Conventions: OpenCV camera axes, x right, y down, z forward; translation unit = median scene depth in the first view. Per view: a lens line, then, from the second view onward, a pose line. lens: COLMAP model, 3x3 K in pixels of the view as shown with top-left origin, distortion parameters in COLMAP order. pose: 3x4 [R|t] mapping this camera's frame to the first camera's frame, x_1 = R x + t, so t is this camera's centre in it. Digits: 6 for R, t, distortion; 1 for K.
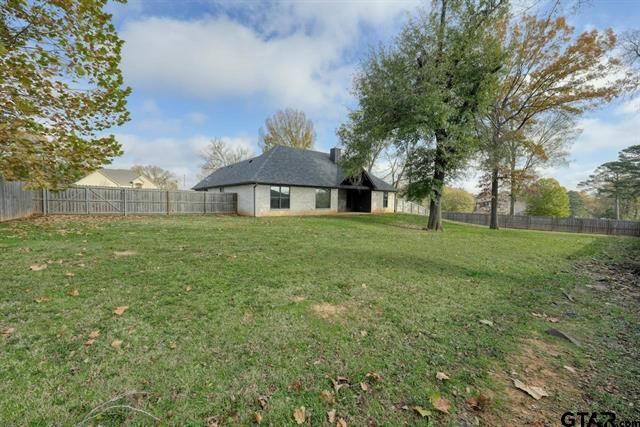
lens RADIAL K [[241.8, 0, 320.0], [0, 241.8, 213.5], [0, 0, 1]] dist [-0.000301, -0.000086]
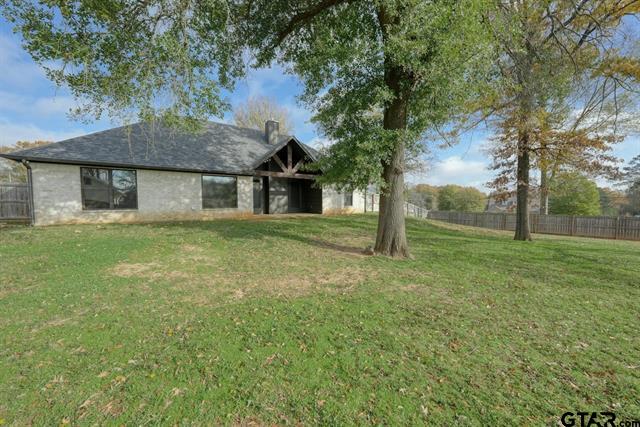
lens RADIAL K [[215.4, 0, 320.0], [0, 215.4, 213.5], [0, 0, 1]] dist [-0.005800, 0.000309]
pose [[0.995833, -0.013098, -0.090245, 0.278355], [0.012667, 0.999905, -0.005345, -0.001700], [0.090306, 0.004179, 0.995905, 0.436284]]
